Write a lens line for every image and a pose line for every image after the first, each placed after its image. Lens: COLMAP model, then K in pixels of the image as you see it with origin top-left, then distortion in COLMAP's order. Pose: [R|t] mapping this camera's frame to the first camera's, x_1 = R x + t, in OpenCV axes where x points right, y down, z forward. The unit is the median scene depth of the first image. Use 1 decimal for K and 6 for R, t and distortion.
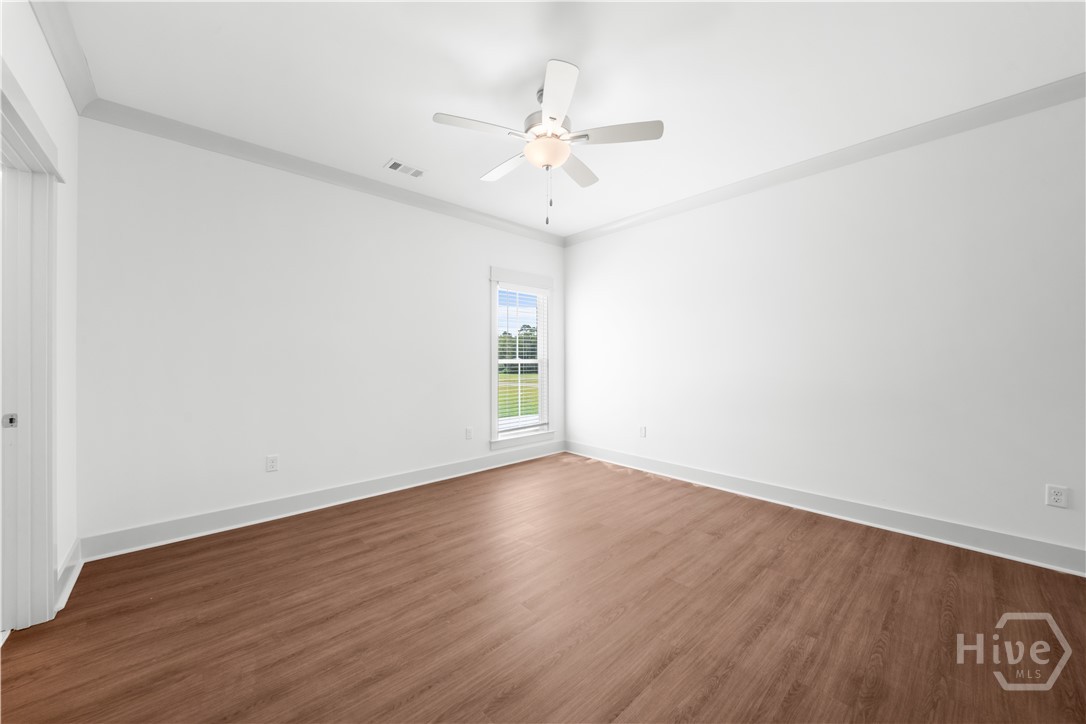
lens RADIAL K [[390.4, 0, 543.0], [0, 390.4, 362.0], [0, 0, 1]] dist [-0.001142, -0.000210]
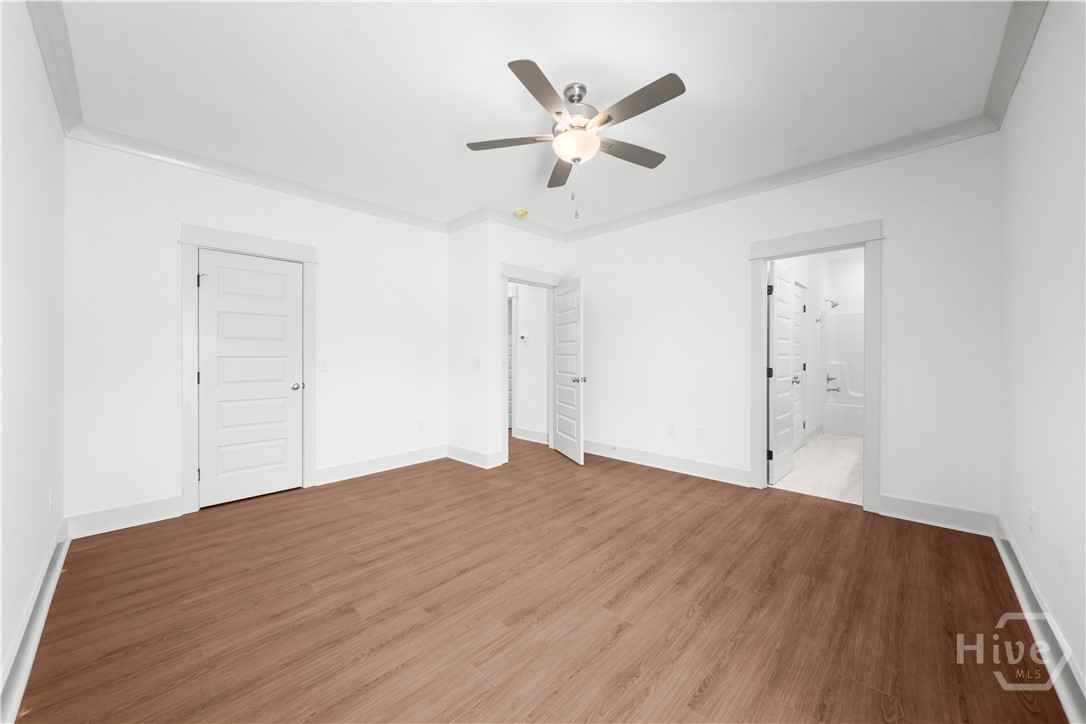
lens RADIAL K [[390.4, 0, 543.0], [0, 390.4, 362.0], [0, 0, 1]] dist [-0.001142, -0.000210]
pose [[-0.998649, 0.004364, -0.051783, 0.137014], [0.003133, 0.999711, 0.023843, -0.011270], [0.051872, 0.023648, -0.998374, 1.814607]]
